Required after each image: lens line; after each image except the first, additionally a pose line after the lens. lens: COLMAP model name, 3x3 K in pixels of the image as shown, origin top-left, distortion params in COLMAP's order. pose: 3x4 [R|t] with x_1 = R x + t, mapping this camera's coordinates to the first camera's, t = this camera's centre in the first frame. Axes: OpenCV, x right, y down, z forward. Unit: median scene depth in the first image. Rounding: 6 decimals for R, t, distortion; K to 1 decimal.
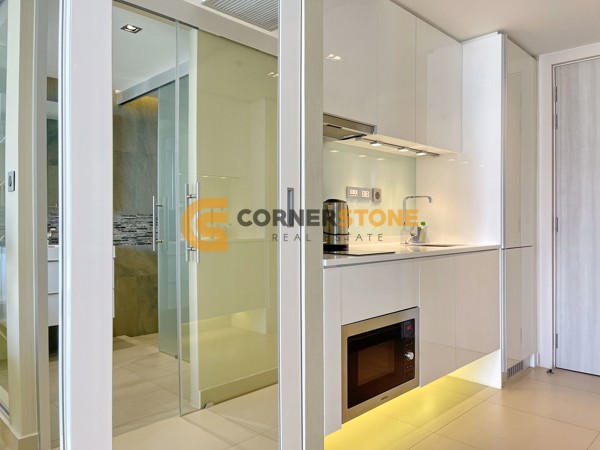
lens RADIAL K [[449.2, 0, 298.8], [0, 449.2, 226.1], [0, 0, 1]] dist [0.065117, -0.000008]
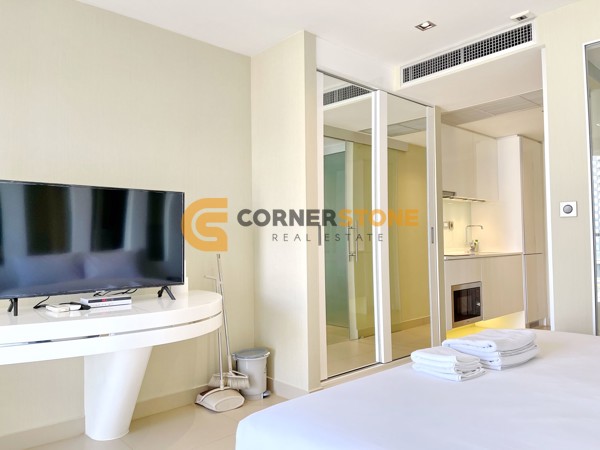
lens RADIAL K [[449.2, 0, 298.8], [0, 449.2, 226.1], [0, 0, 1]] dist [0.065117, -0.000008]
pose [[0.998728, -0.014746, -0.048223, -0.349978], [0.012882, 0.999166, -0.038752, -0.002430], [0.048755, 0.038082, 0.998085, -0.842779]]
